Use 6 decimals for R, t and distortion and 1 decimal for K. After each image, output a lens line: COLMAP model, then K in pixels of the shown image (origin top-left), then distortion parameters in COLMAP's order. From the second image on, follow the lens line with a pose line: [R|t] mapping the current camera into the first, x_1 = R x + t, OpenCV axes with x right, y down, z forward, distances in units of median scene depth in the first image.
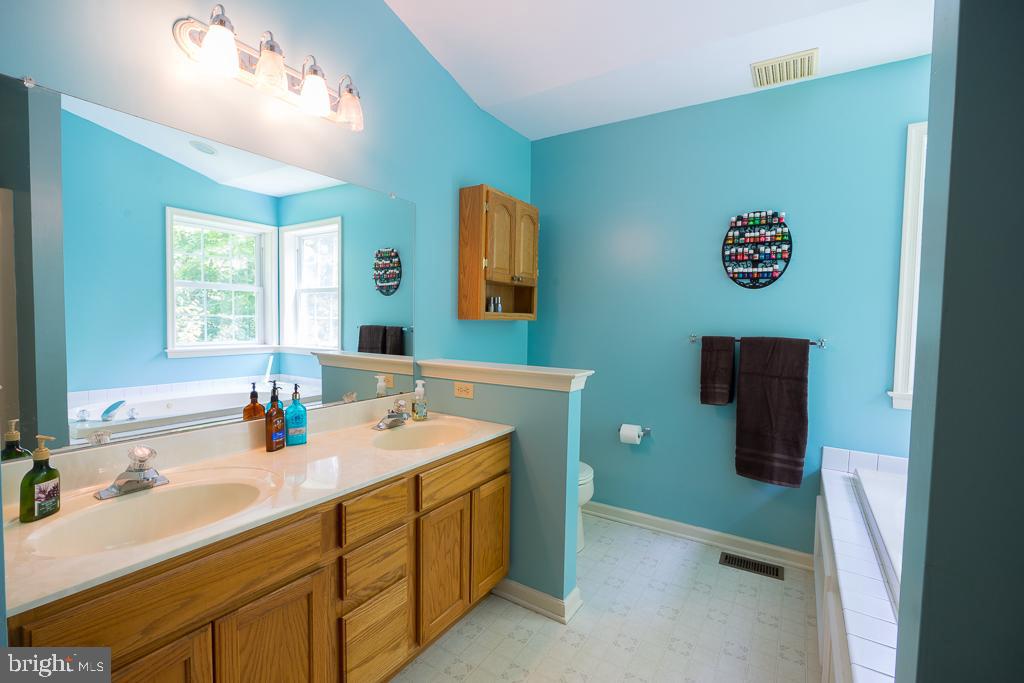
lens RADIAL K [[459.0, 0, 512.0], [0, 459.0, 341.5], [0, 0, 1]] dist [-0.022410, 0.012698]
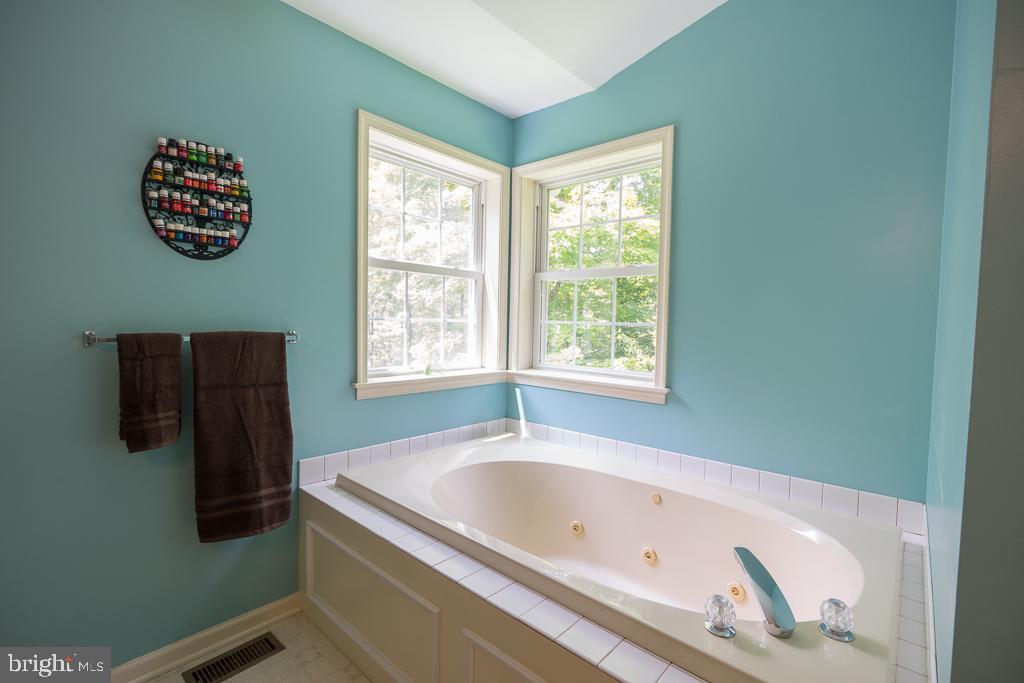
lens RADIAL K [[459.0, 0, 512.0], [0, 459.0, 341.5], [0, 0, 1]] dist [-0.022410, 0.012698]
pose [[0.166586, -0.061616, 0.984100, -0.056145], [0.027572, 0.997946, 0.057815, -0.022346], [-0.985641, 0.017502, 0.167943, 0.447632]]
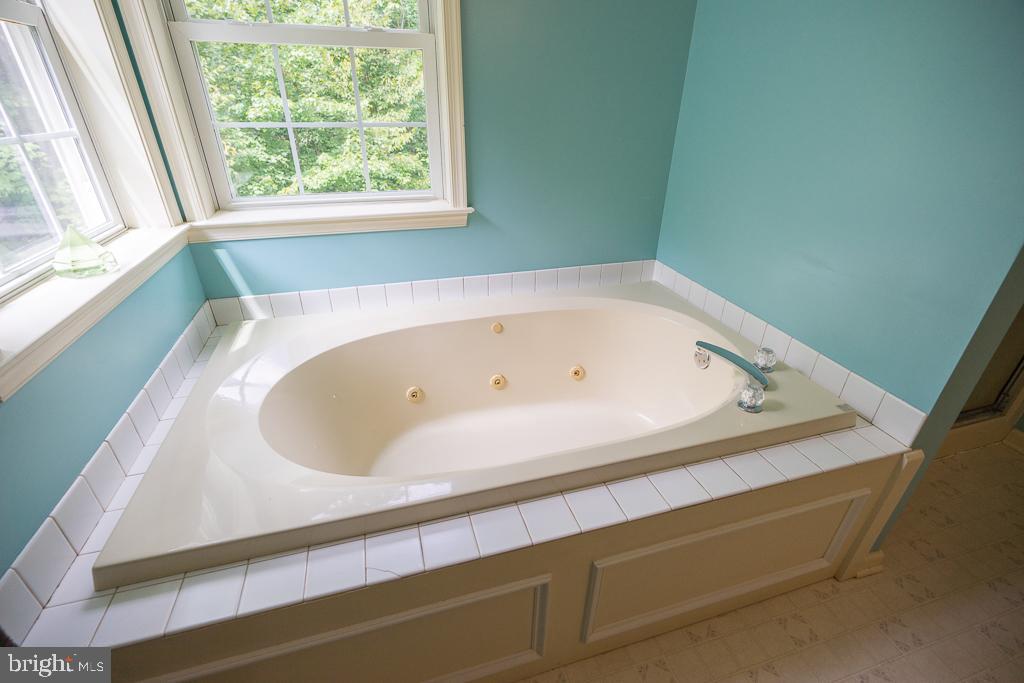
lens RADIAL K [[459.0, 0, 512.0], [0, 459.0, 341.5], [0, 0, 1]] dist [-0.022410, 0.012698]
pose [[-0.749735, -0.336877, 0.569572, 0.295101], [0.003593, 0.858635, 0.512574, -0.070808], [-0.661729, 0.386341, -0.642538, 0.828811]]
